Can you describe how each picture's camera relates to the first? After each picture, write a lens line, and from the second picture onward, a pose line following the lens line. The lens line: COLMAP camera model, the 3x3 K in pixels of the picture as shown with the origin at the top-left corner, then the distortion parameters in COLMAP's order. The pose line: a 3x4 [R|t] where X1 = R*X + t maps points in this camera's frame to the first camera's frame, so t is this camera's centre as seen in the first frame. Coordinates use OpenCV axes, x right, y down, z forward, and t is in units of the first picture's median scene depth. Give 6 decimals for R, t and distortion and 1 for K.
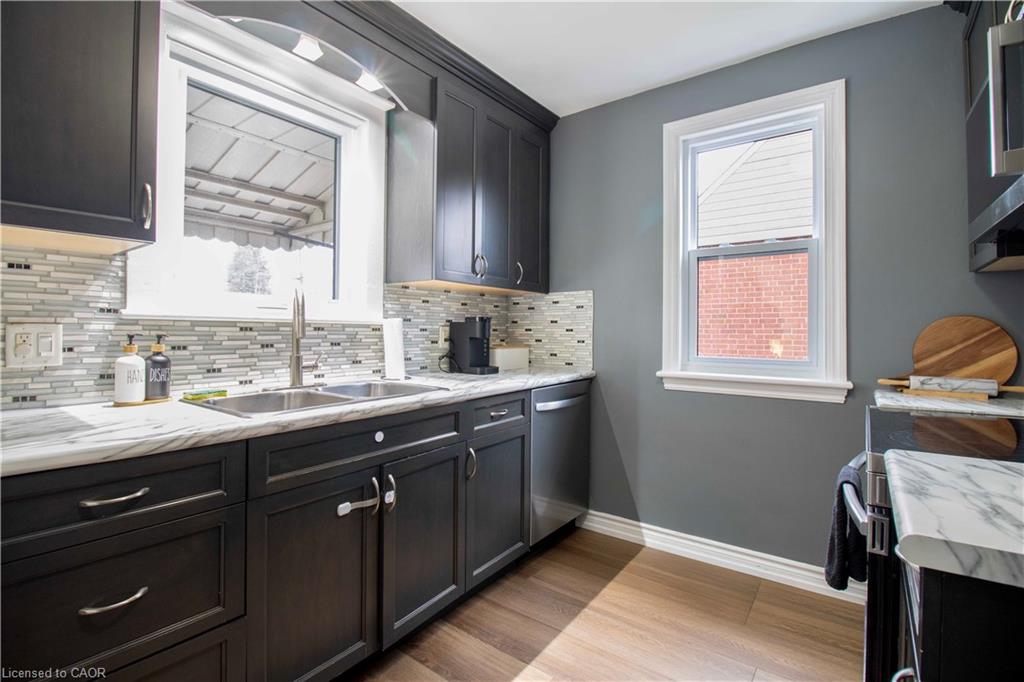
lens RADIAL K [[483.7, 0, 527.8], [0, 483.7, 325.4], [0, 0, 1]] dist [0.003917, 0.000013]
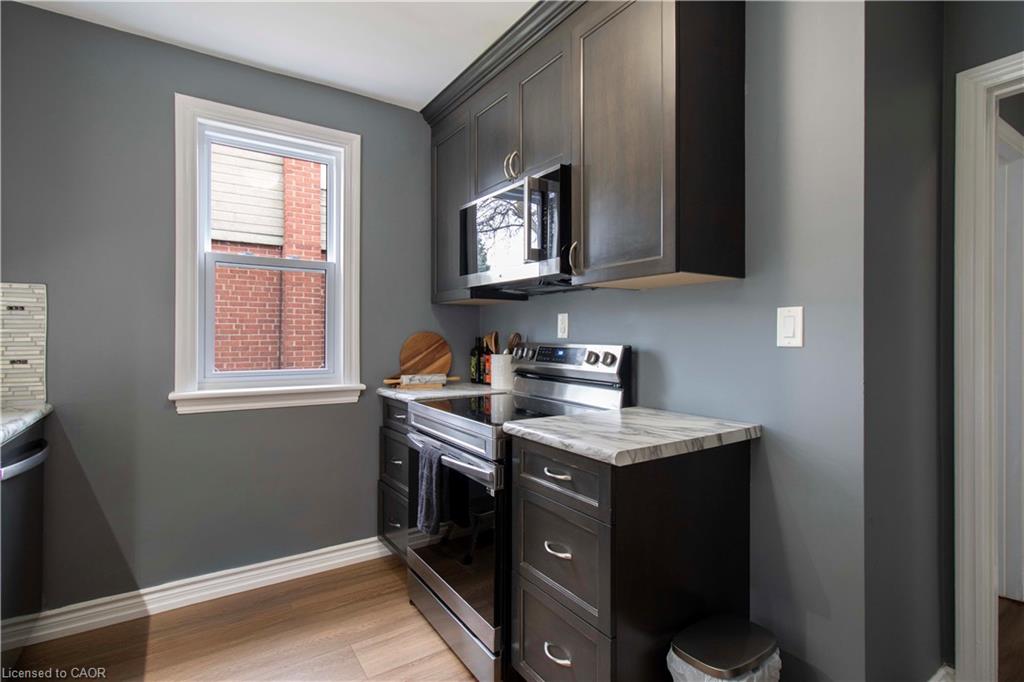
lens RADIAL K [[483.7, 0, 509.6], [0, 483.7, 338.8], [0, 0, 1]] dist [0.003917, 0.000013]
pose [[0.365750, -0.002430, 0.930710, -0.283287], [-0.008869, 0.999942, 0.006096, -0.007963], [-0.930671, -0.010484, 0.365707, 0.167104]]
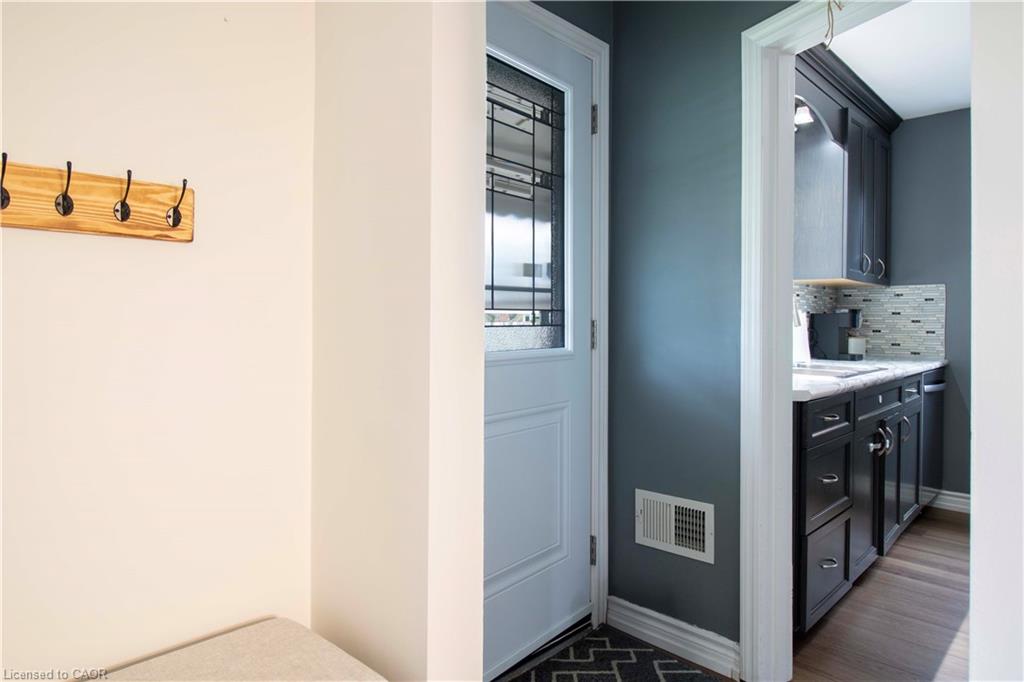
lens RADIAL K [[615.4, 0, 514.6], [0, 615.4, 312.8], [0, 0, 1]] dist [-0.004550, -0.000579]
pose [[0.985812, 0.004920, -0.167784, -0.623426], [-0.005145, 0.999986, -0.000905, -0.003581], [0.167777, 0.001756, 0.985823, -0.529076]]
